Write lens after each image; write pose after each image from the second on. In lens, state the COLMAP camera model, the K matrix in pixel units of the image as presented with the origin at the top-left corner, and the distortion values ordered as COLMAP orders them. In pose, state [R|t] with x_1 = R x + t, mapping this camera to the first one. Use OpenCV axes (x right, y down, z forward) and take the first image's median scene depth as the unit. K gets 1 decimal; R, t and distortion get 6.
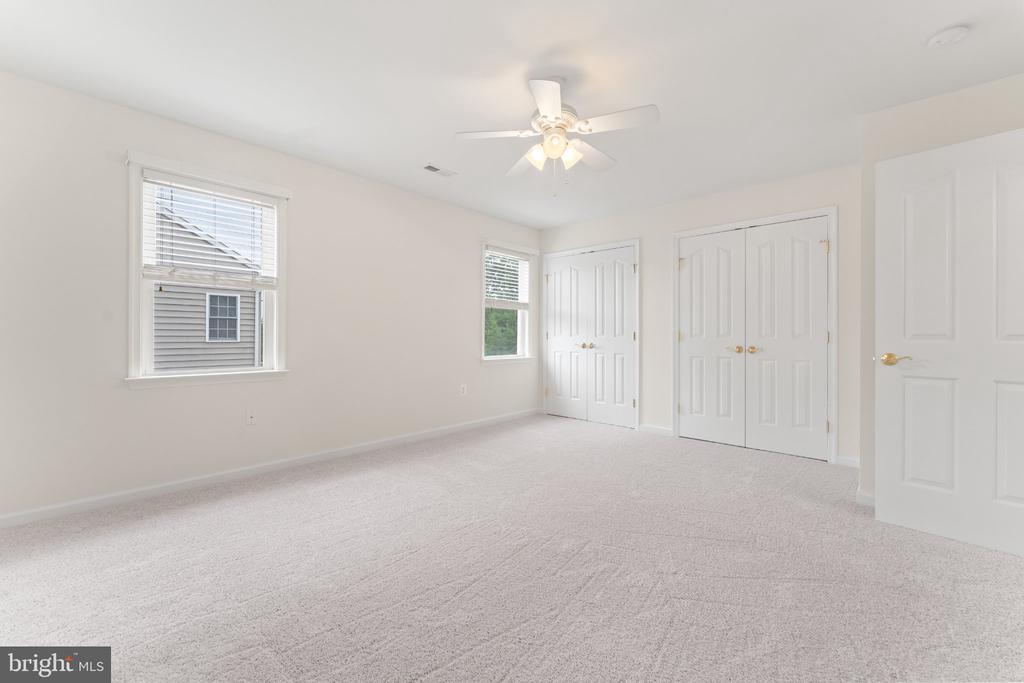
lens RADIAL K [[416.4, 0, 512.0], [0, 416.4, 341.5], [0, 0, 1]] dist [-0.001944, -0.000202]
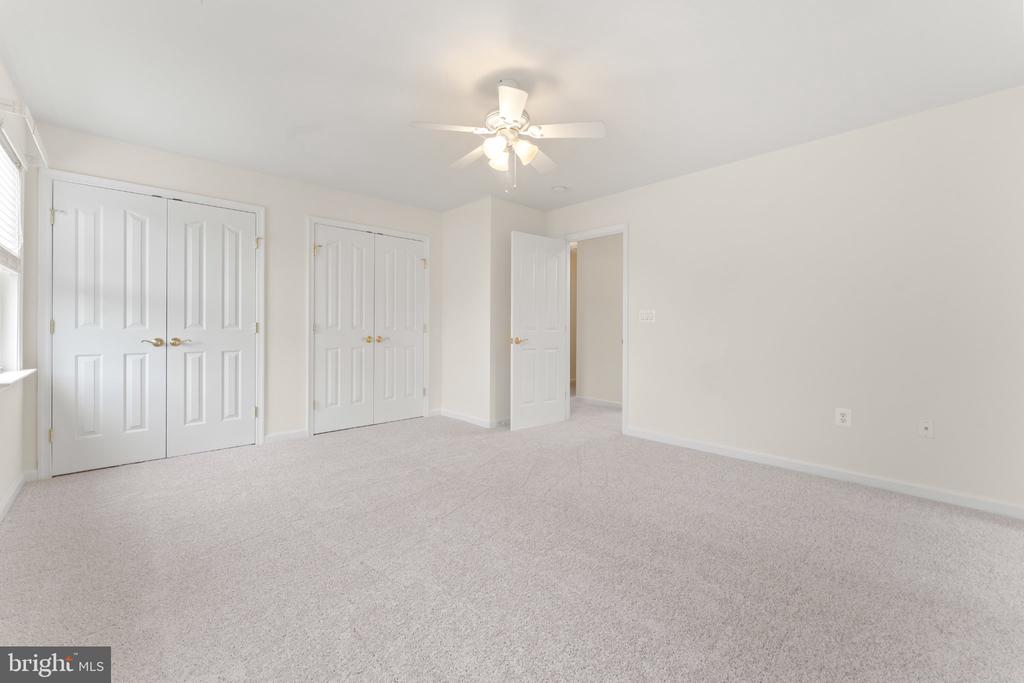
lens RADIAL K [[416.4, 0, 512.0], [0, 416.4, 341.5], [0, 0, 1]] dist [-0.001944, -0.000202]
pose [[0.056497, -0.036424, 0.997738, -0.456632], [0.009801, 0.999306, 0.035926, -0.009670], [-0.998355, 0.007749, 0.056815, 0.450581]]
